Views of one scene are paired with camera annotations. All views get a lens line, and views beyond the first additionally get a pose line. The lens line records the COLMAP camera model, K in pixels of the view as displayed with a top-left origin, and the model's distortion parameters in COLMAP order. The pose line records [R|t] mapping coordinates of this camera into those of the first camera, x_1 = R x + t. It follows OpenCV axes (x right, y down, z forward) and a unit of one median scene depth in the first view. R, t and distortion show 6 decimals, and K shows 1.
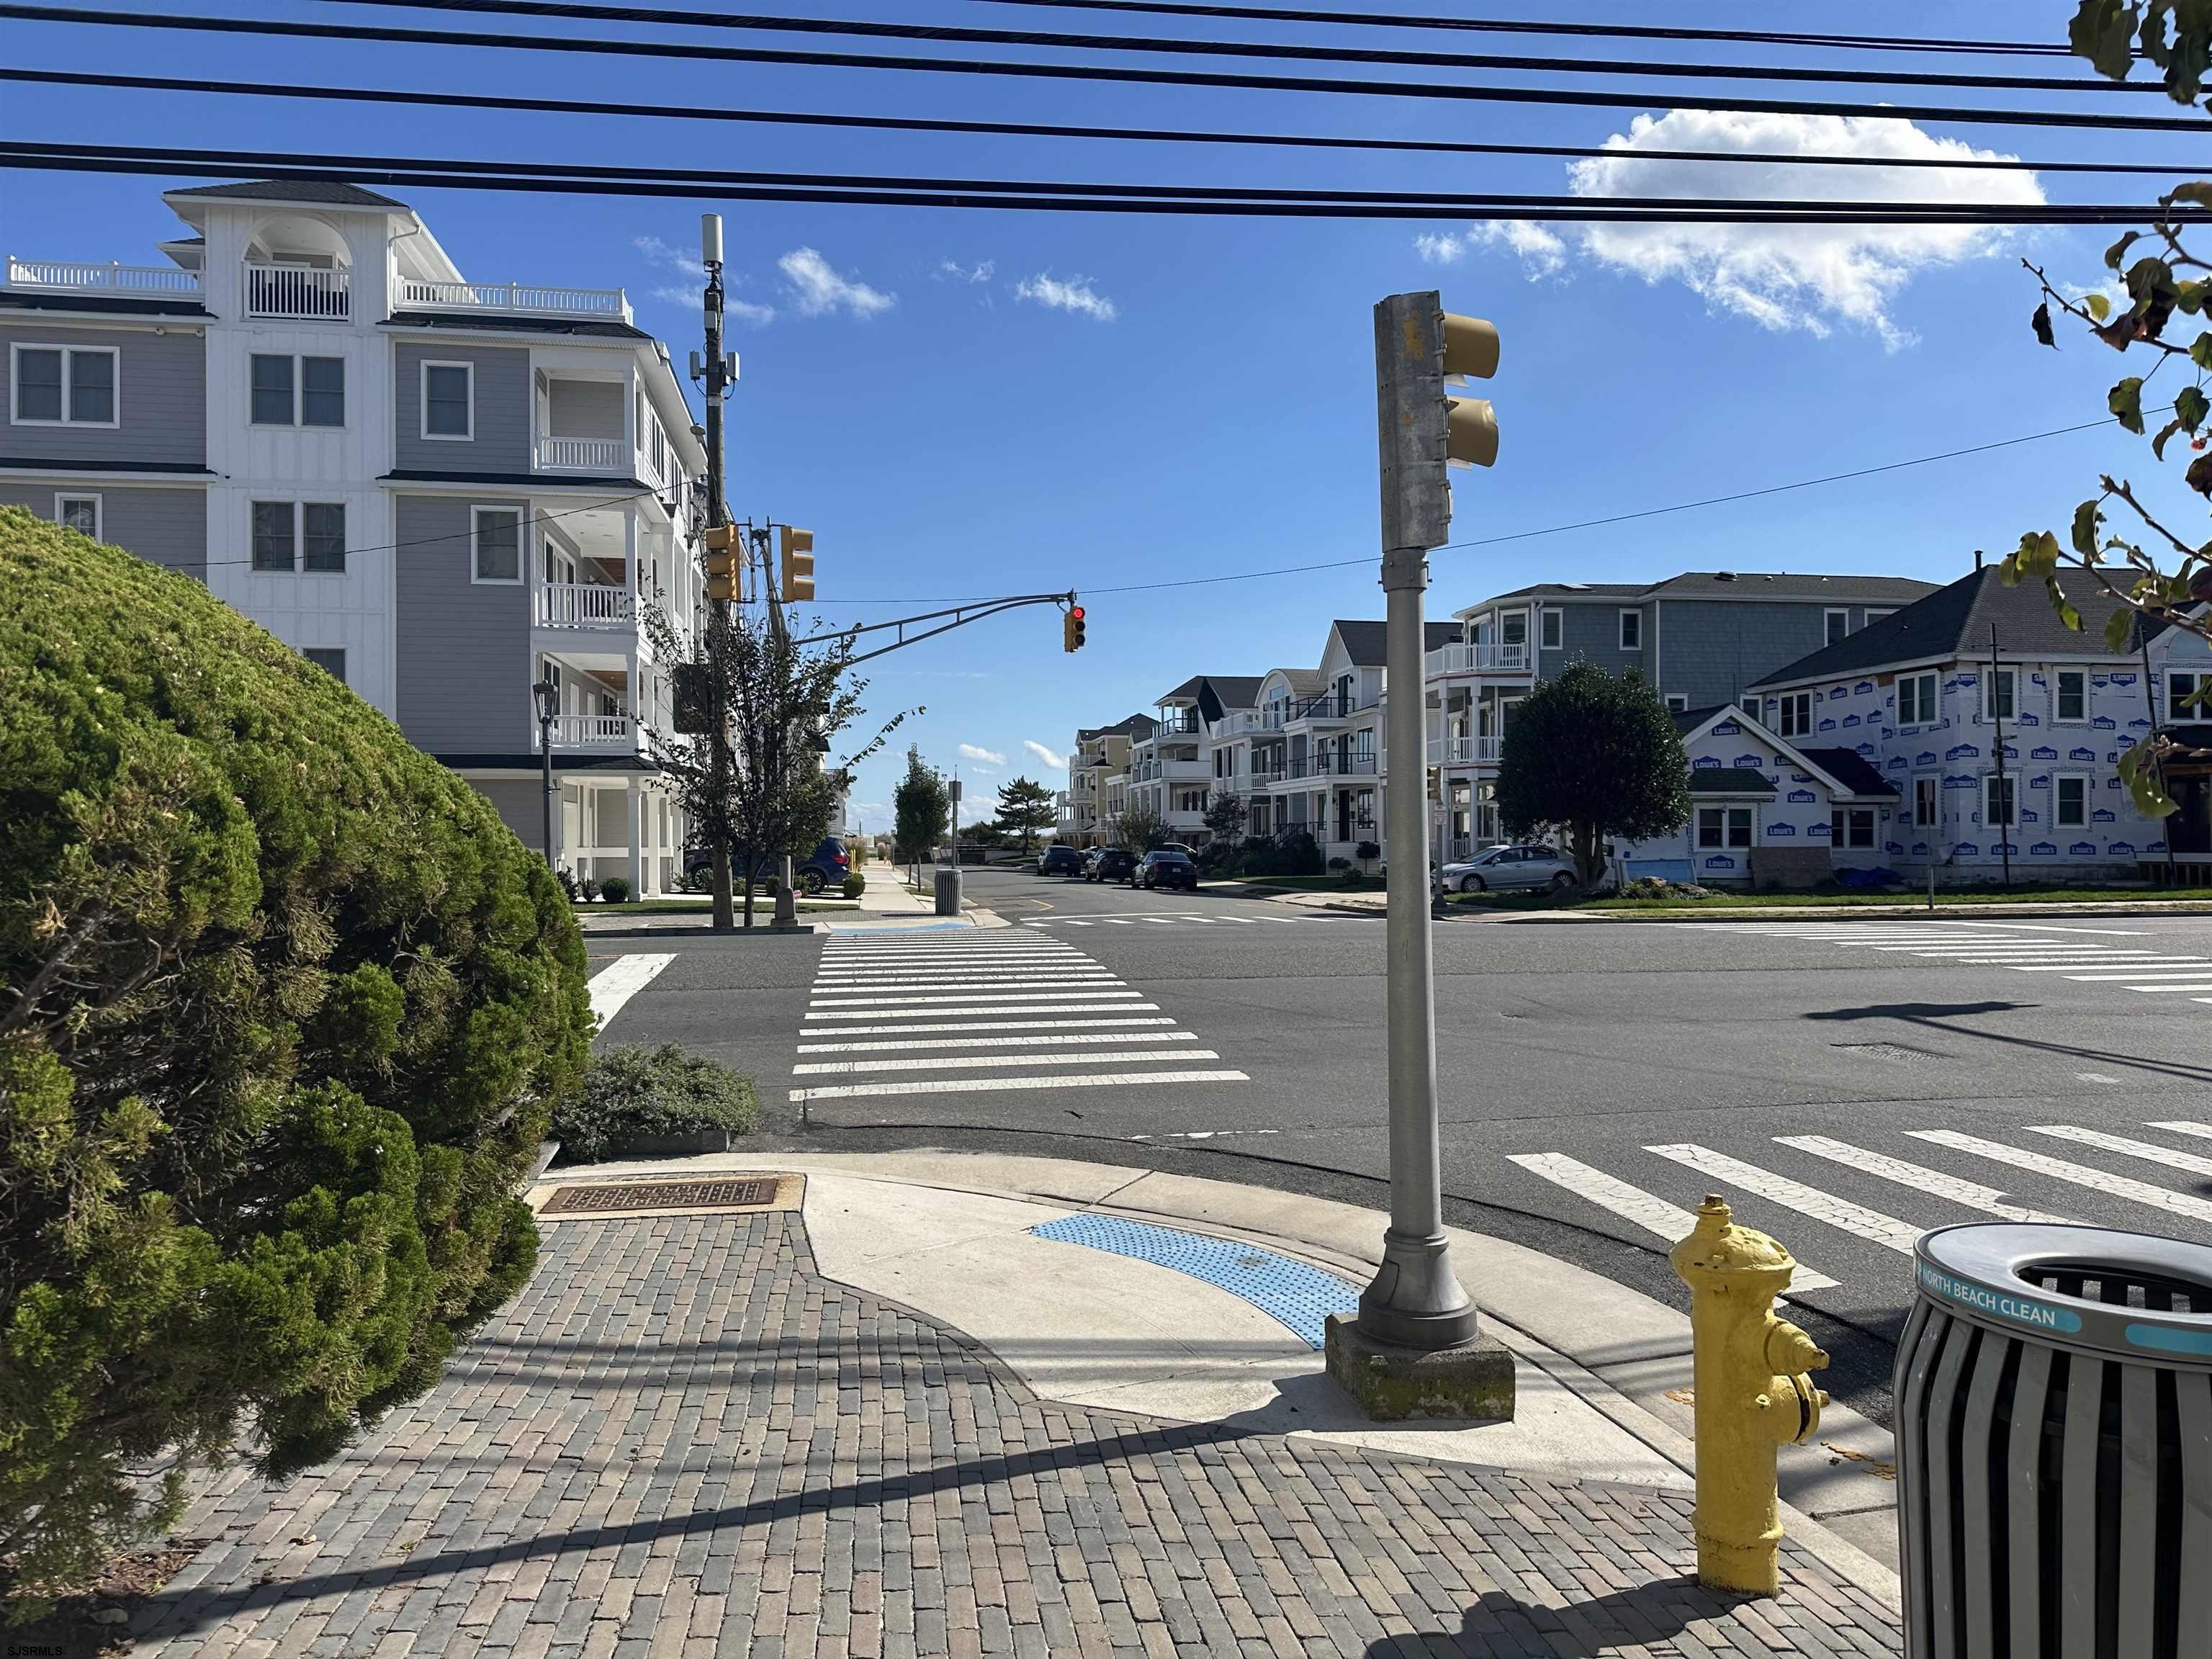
lens RADIAL K [[1541.9, 0, 1069.2], [0, 1541.9, 876.7], [0, 0, 1]] dist [-0.007686, -0.002162]
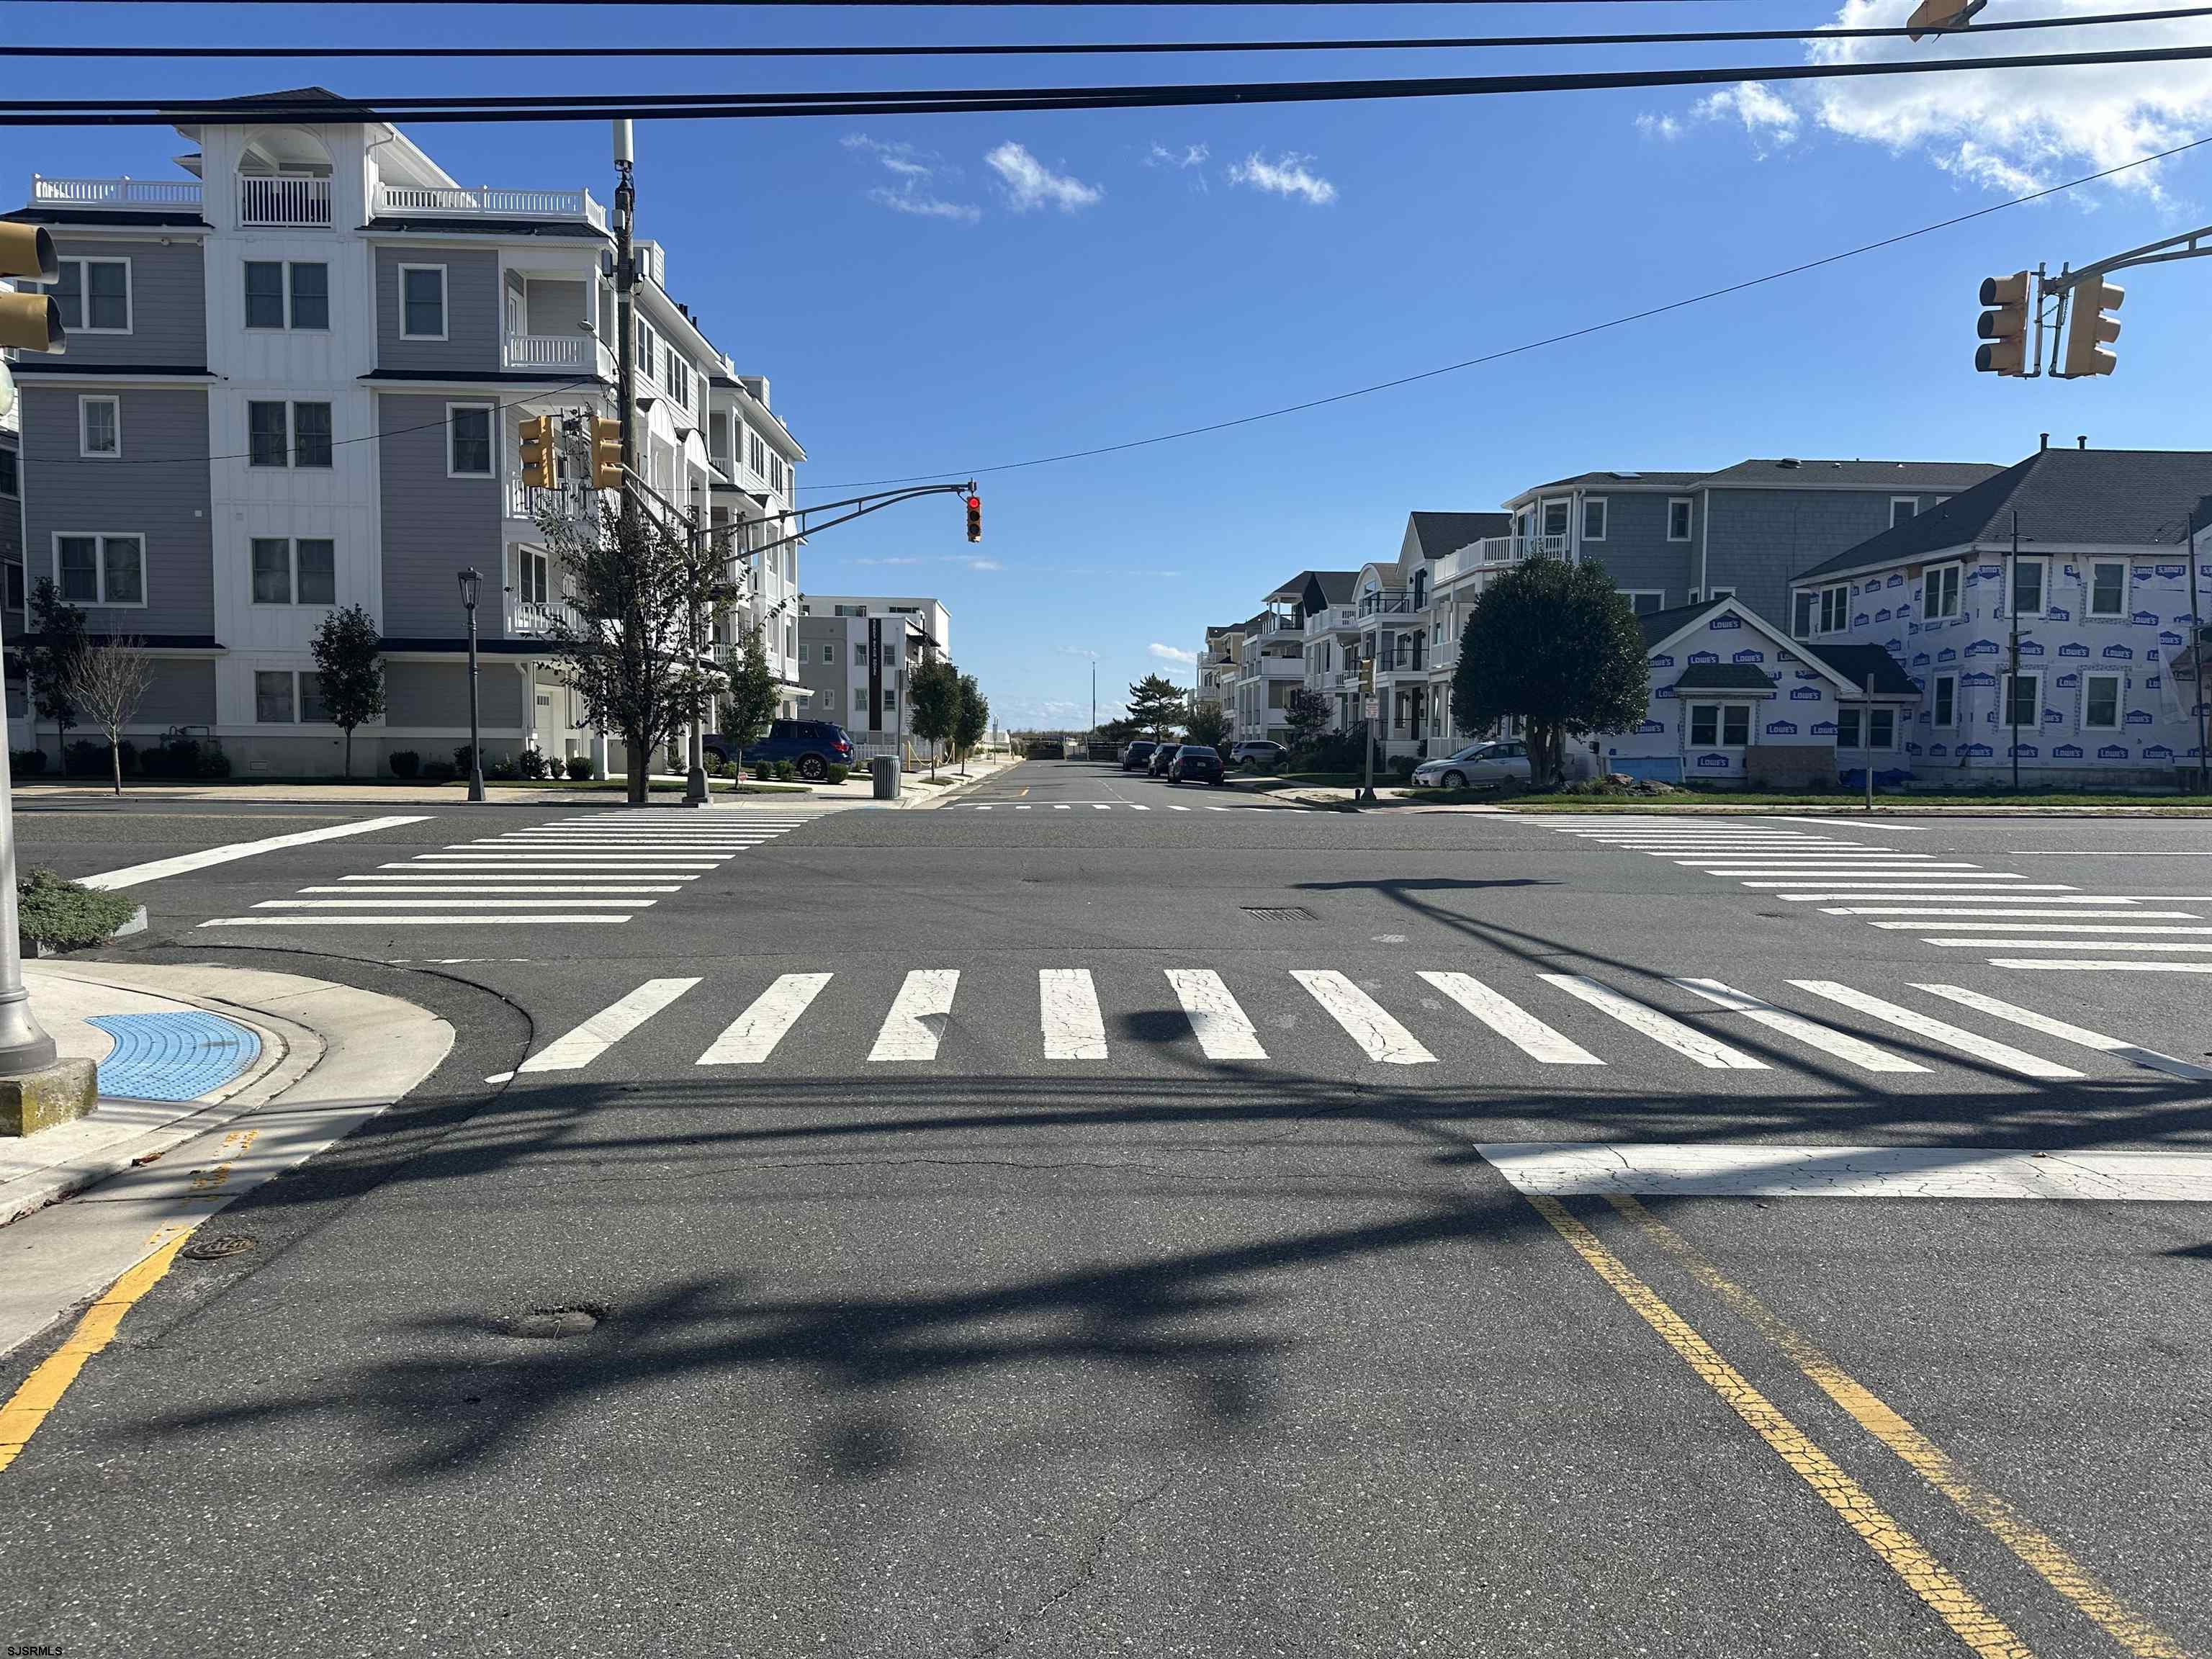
lens RADIAL K [[1547.2, 0, 1106.0], [0, 1547.2, 829.5], [0, 0, 1]] dist [-0.008085, -0.006240]
pose [[0.994376, 0.017713, -0.104415, 0.144888], [-0.014191, 0.999308, 0.034382, 0.005594], [0.104952, -0.032707, 0.993939, -0.005607]]
